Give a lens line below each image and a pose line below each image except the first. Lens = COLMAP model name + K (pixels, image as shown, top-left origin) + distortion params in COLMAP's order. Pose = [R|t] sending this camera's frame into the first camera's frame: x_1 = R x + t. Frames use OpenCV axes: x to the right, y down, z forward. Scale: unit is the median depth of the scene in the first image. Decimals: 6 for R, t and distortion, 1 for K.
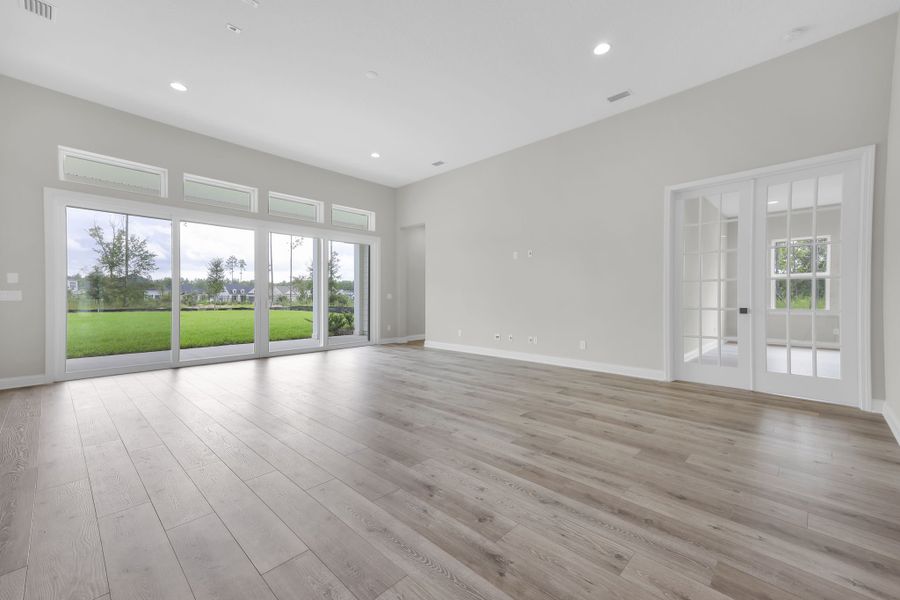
lens RADIAL K [[411.5, 0, 450.0], [0, 411.5, 300.0], [0, 0, 1]] dist [0.036666, -0.000046]
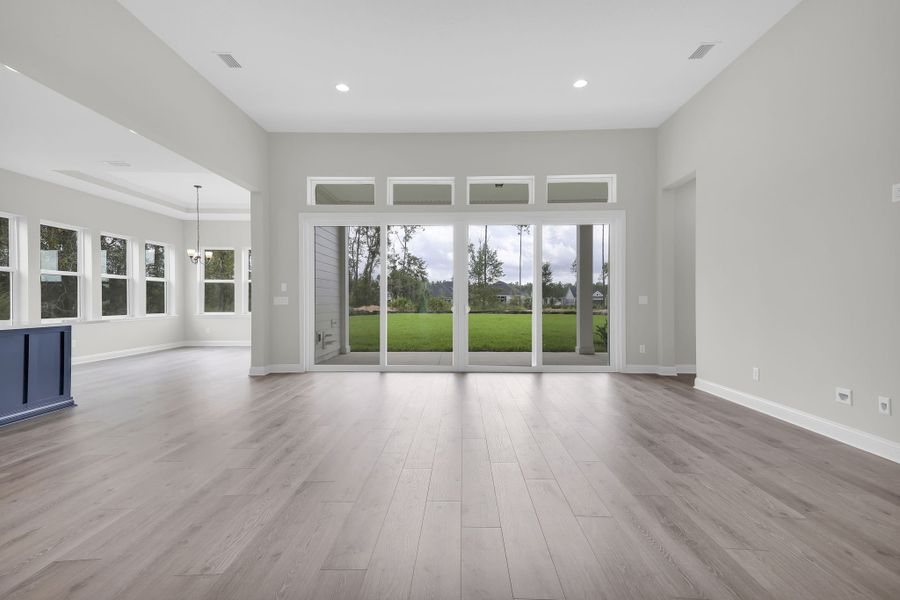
lens RADIAL K [[428.5, 0, 450.0], [0, 428.5, 300.0], [0, 0, 1]] dist [0.063215, 0.000218]
pose [[0.634137, -0.002923, -0.773215, 0.184723], [-0.002508, 0.999980, -0.005838, -0.003920], [0.773217, 0.005641, 0.634117, 0.337838]]
